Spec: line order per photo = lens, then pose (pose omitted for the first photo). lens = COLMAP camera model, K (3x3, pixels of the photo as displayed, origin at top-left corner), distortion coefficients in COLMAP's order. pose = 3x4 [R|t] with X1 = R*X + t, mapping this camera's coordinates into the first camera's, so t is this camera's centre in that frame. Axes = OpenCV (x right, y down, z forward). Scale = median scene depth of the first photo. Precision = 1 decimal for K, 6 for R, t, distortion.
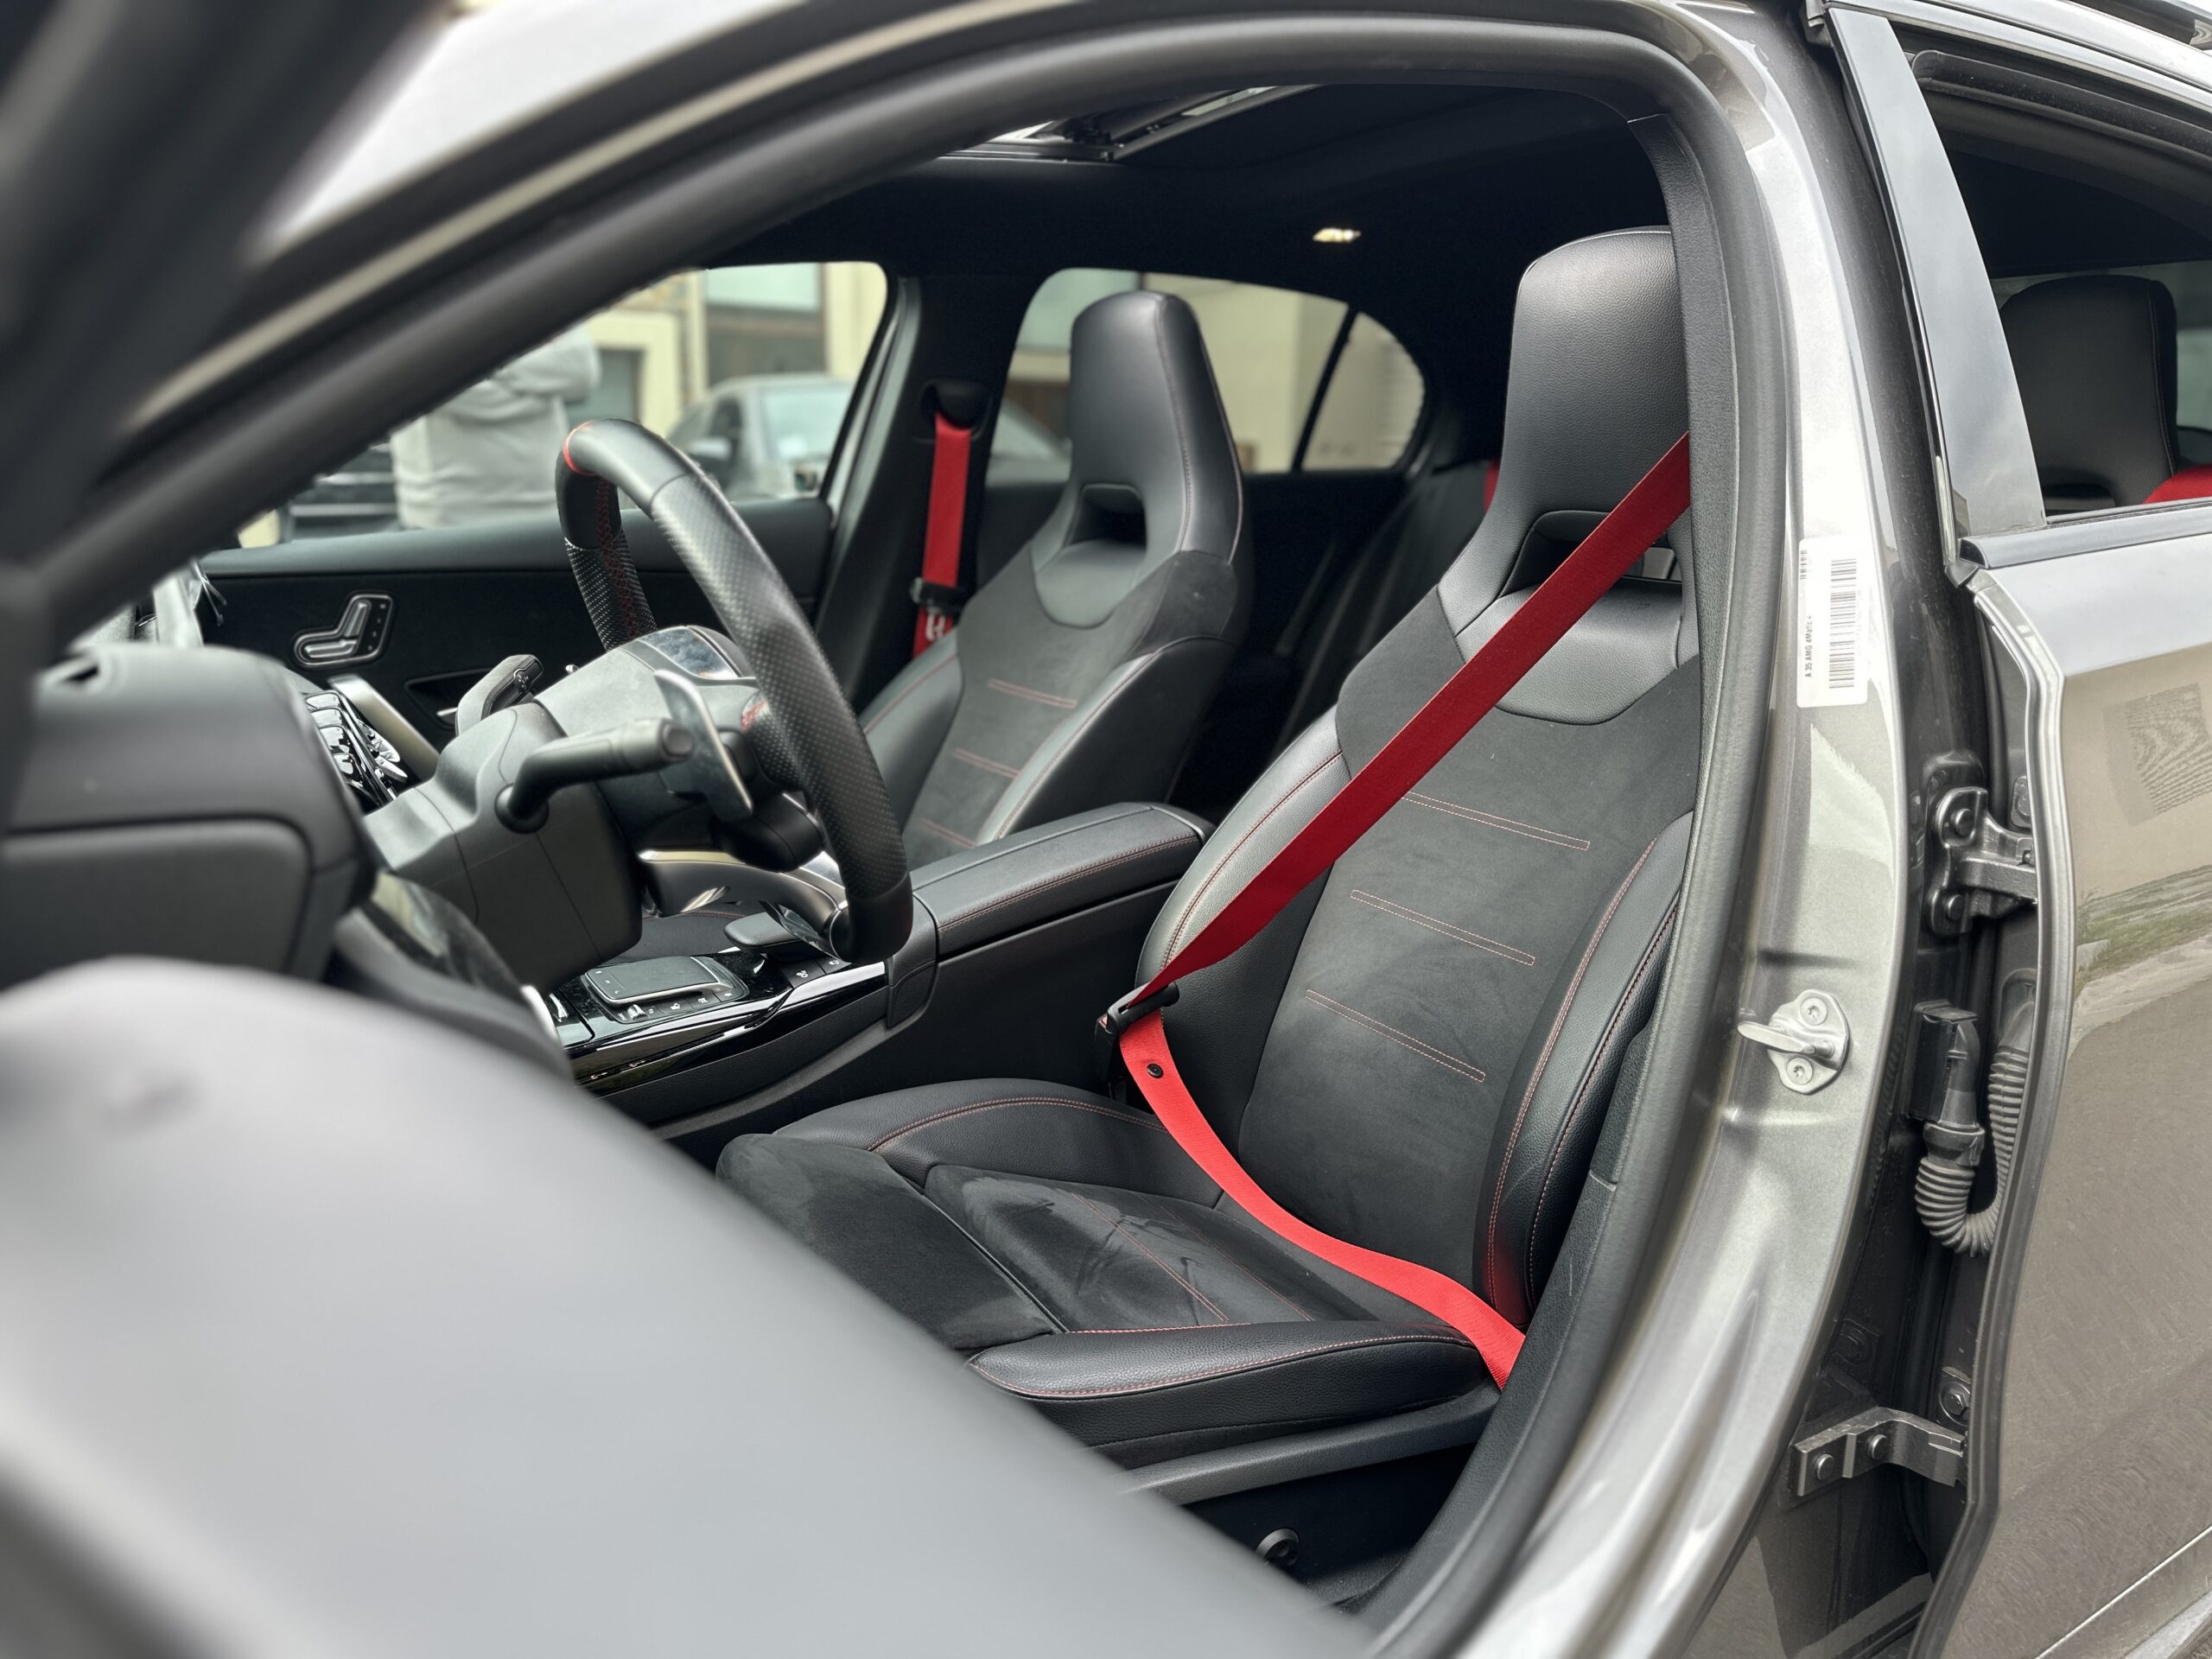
lens RADIAL K [[1577.0, 0, 1116.7], [0, 1577.0, 832.6], [0, 0, 1]] dist [0.064394, -0.084148]
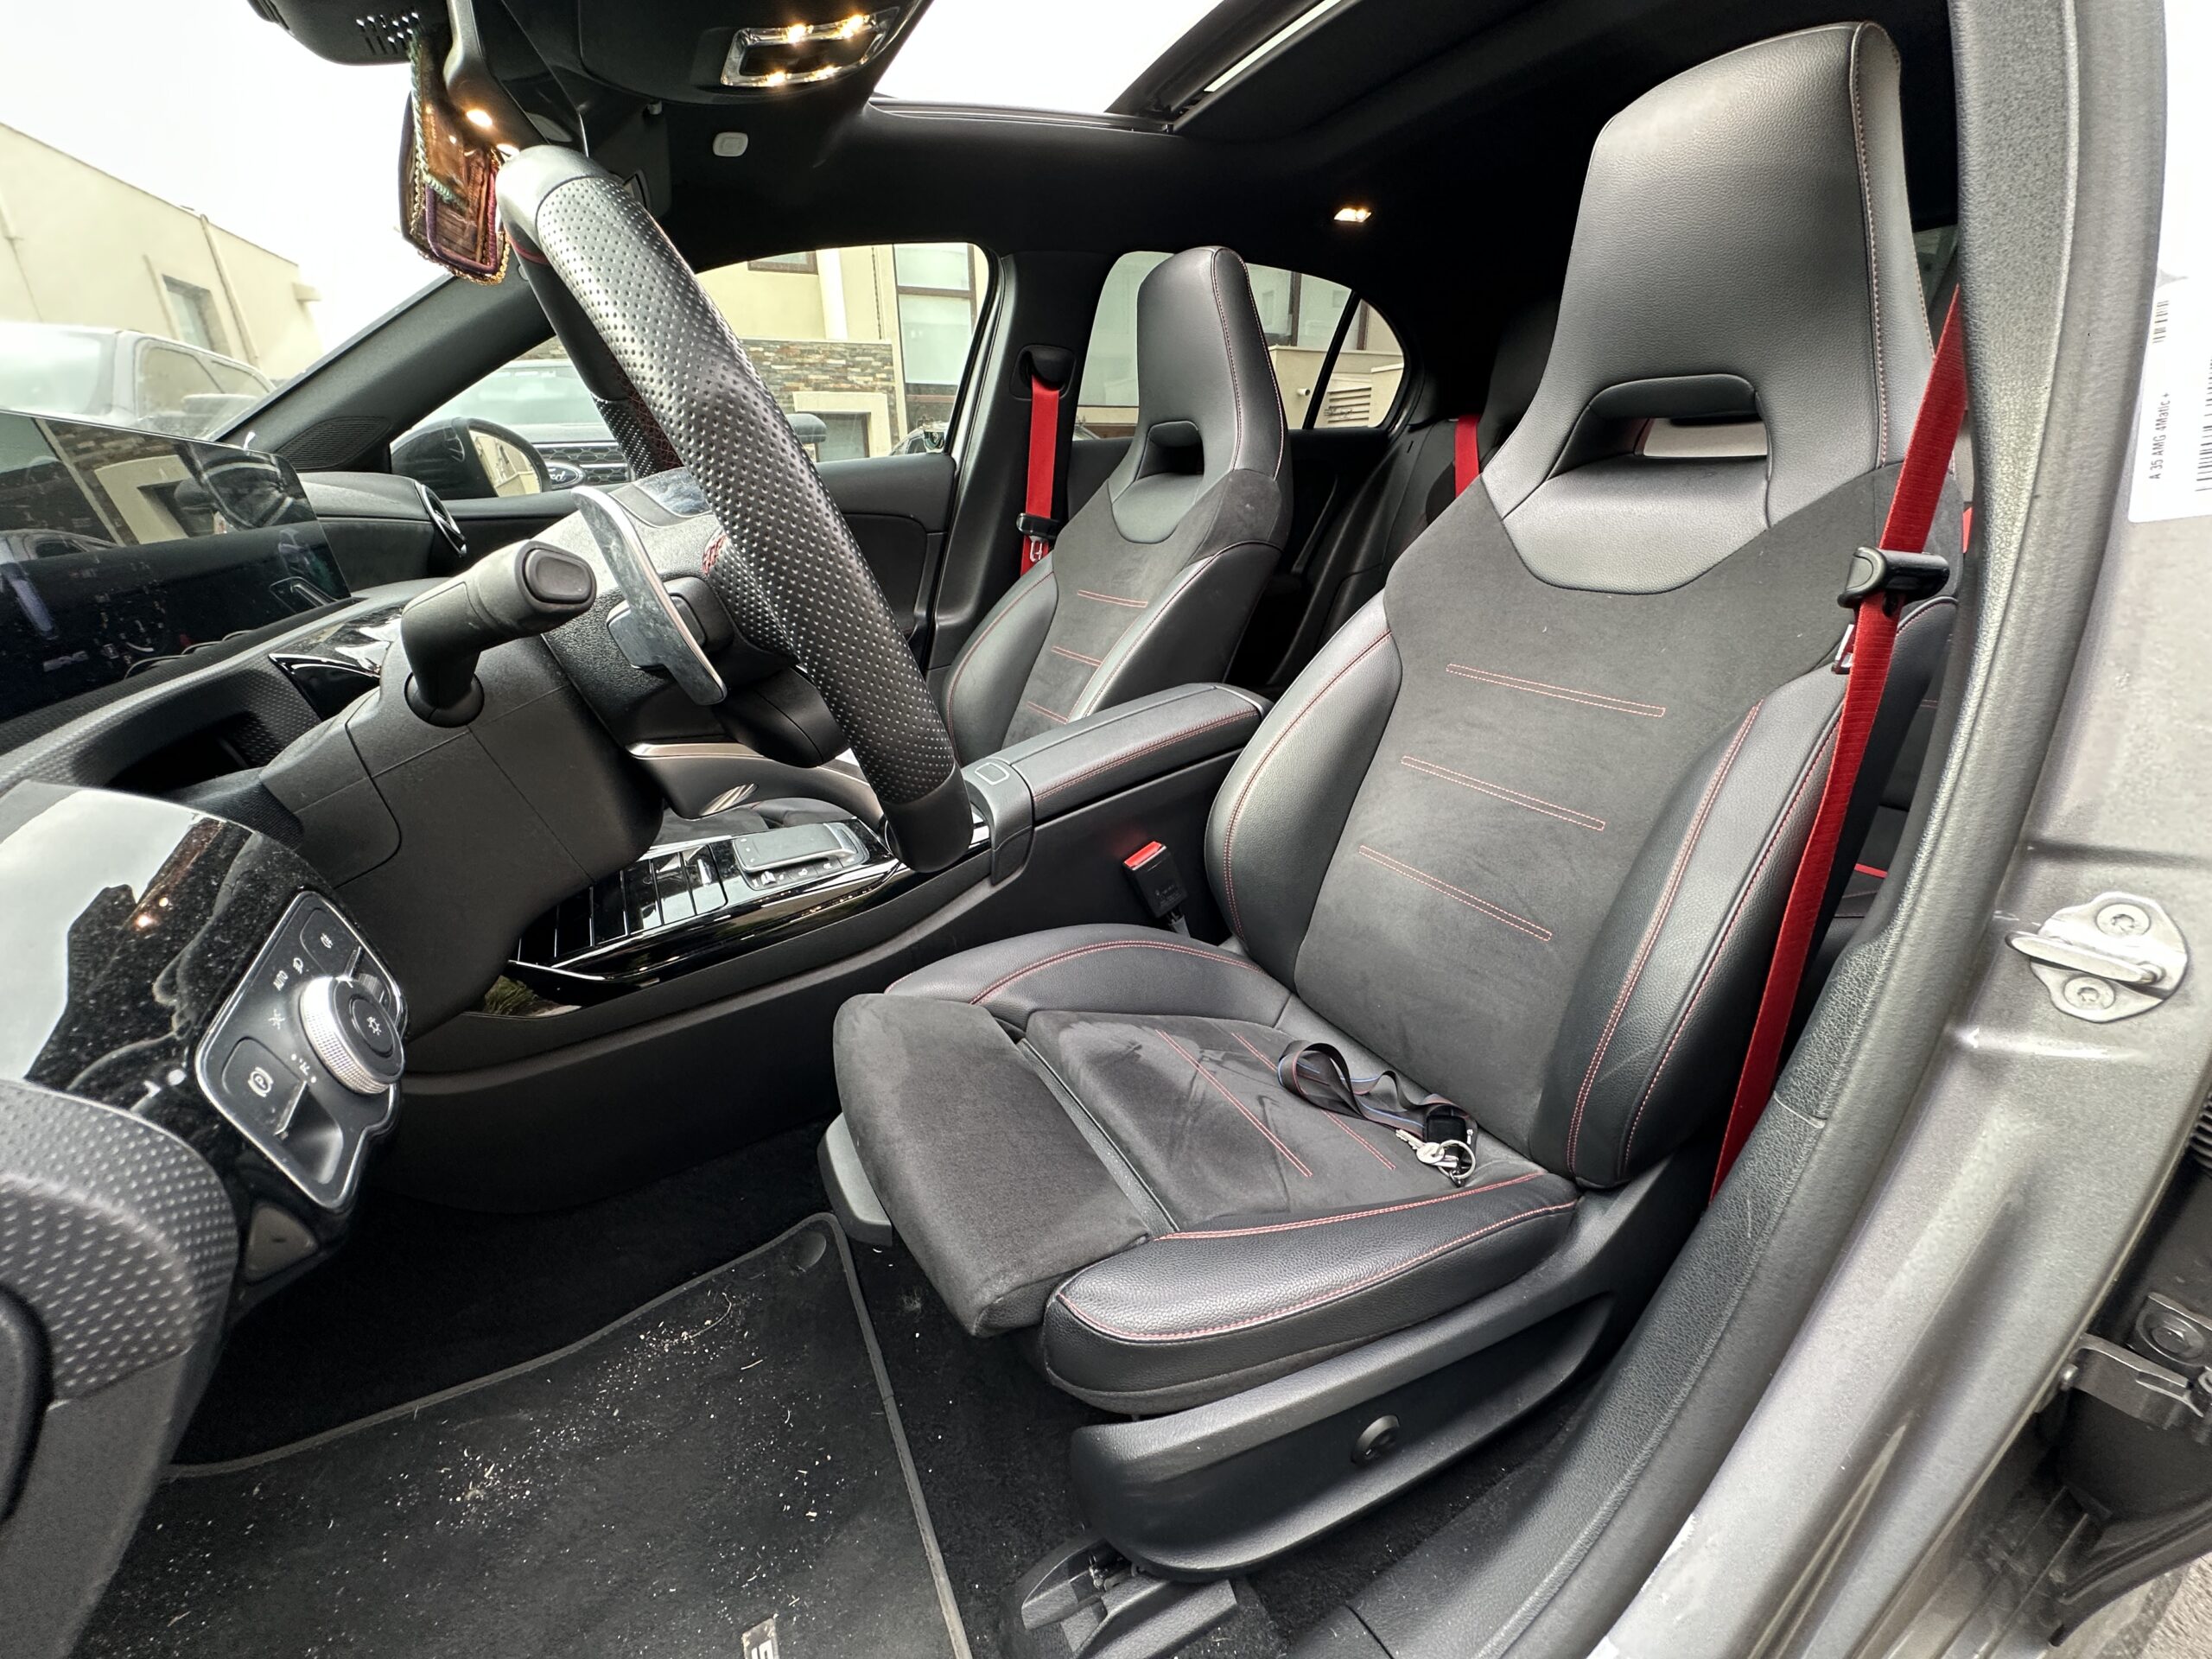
lens RADIAL K [[871.0, 0, 1100.9], [0, 871.0, 820.6], [0, 0, 1]] dist [-0.002006, 0.000391]
pose [[0.997567, -0.012405, -0.068609, -0.022717], [0.020983, 0.991840, 0.125752, -0.000446], [0.066489, -0.126886, 0.989686, 0.388110]]
